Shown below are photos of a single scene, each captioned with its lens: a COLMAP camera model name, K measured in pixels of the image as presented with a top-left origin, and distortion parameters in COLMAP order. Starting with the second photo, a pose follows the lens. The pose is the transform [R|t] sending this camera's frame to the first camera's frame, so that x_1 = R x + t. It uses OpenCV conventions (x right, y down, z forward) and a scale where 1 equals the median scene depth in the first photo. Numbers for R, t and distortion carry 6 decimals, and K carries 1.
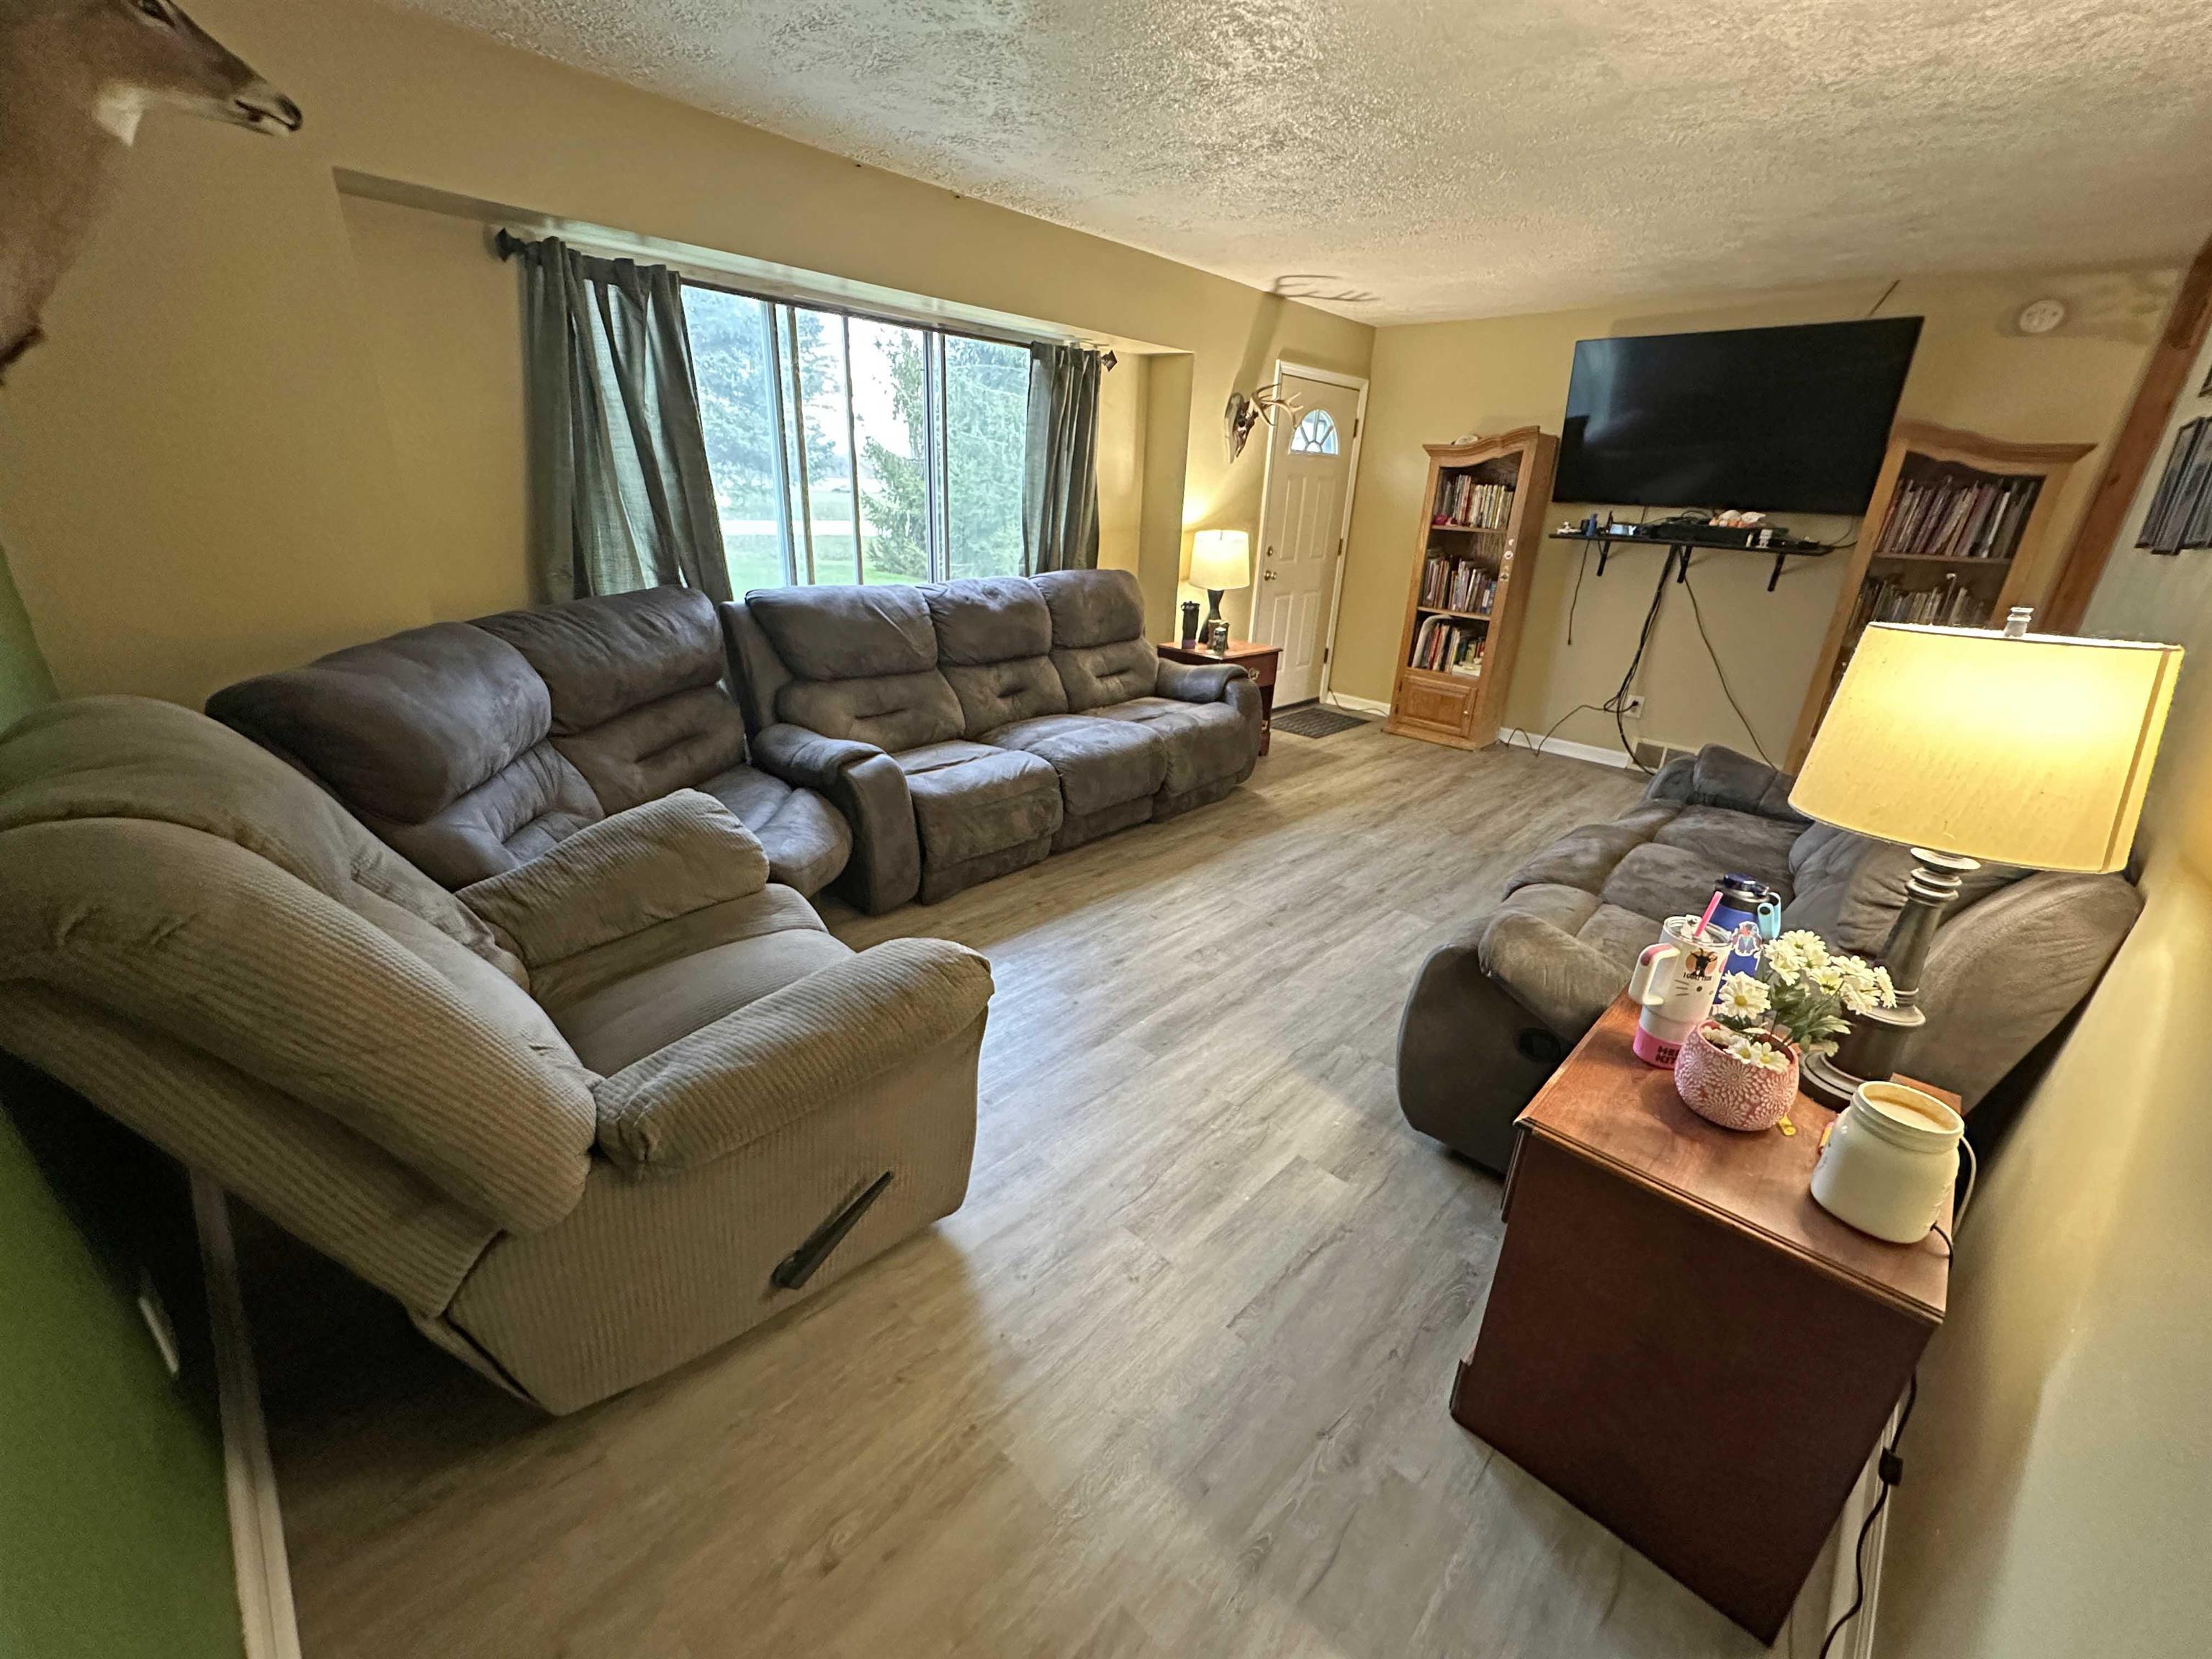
lens RADIAL K [[878.7, 0, 1106.0], [0, 878.7, 829.5], [0, 0, 1]] dist [-0.000954, -0.000132]
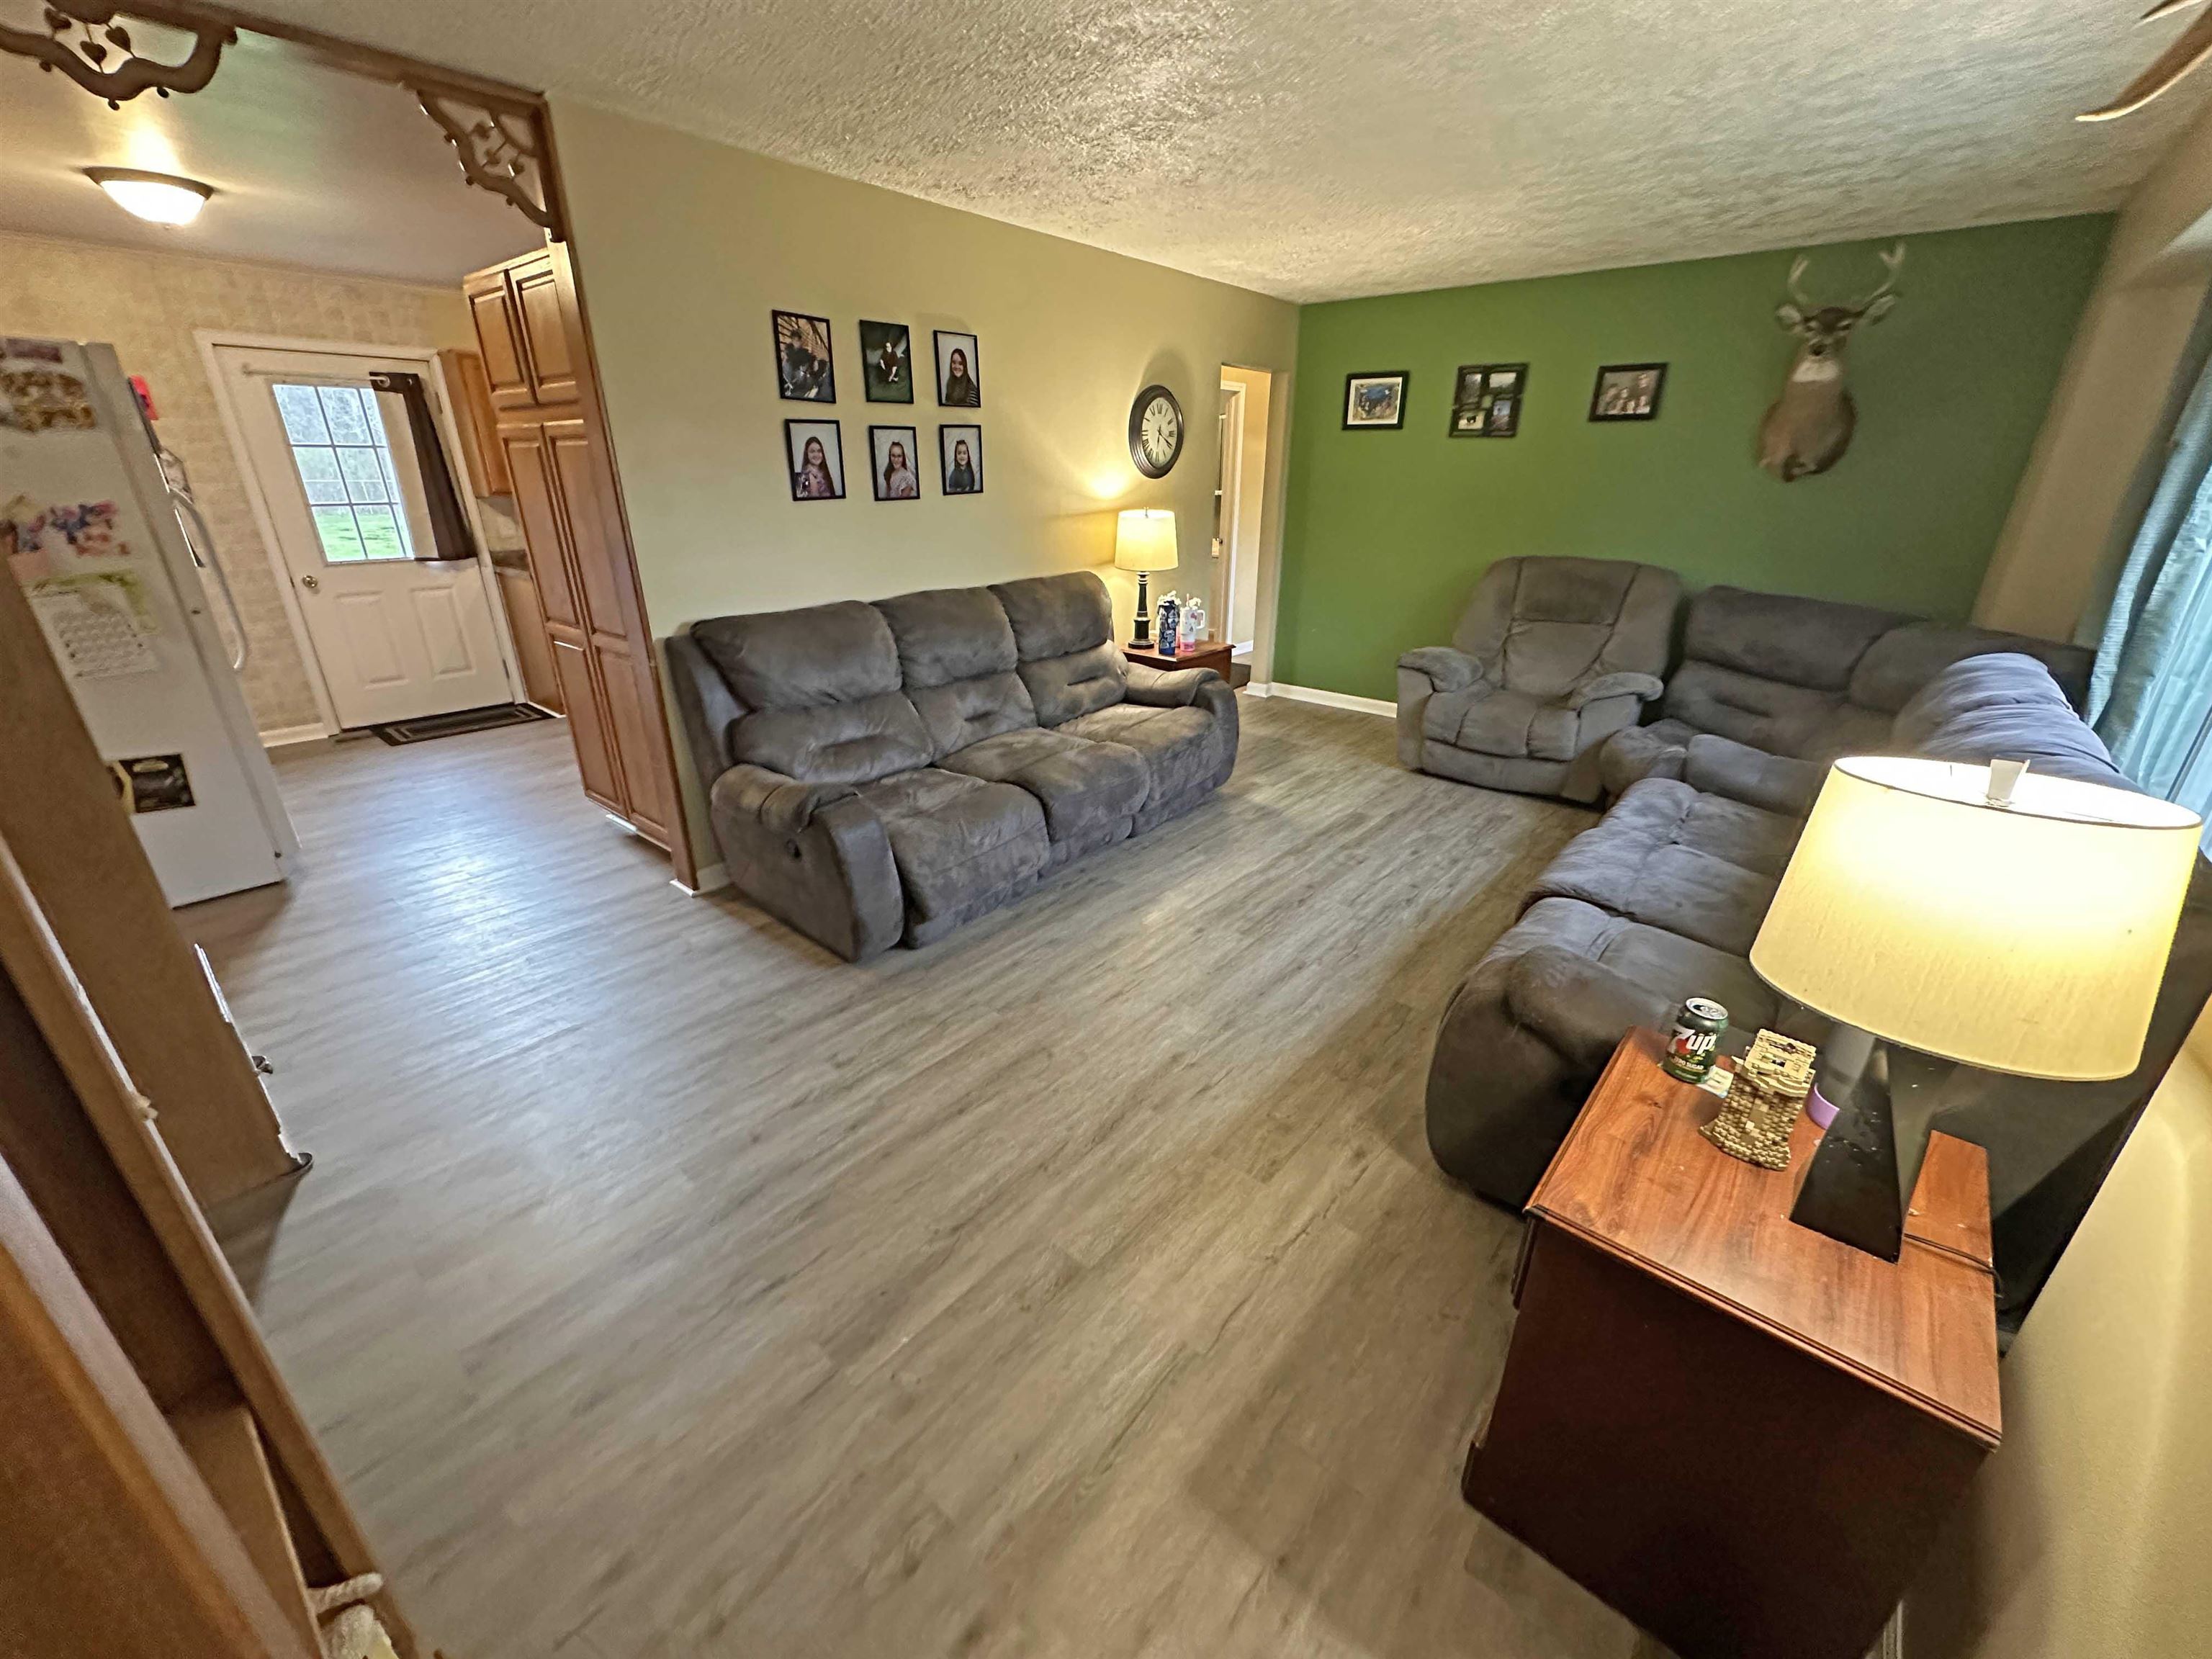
lens RADIAL K [[878.7, 0, 1106.0], [0, 878.7, 829.5], [0, 0, 1]] dist [-0.000954, -0.000132]
pose [[-0.996809, -0.021018, -0.077002, 0.427001], [-0.068233, 0.724954, 0.685410, -0.553536], [0.041417, 0.688477, -0.724075, 1.403120]]
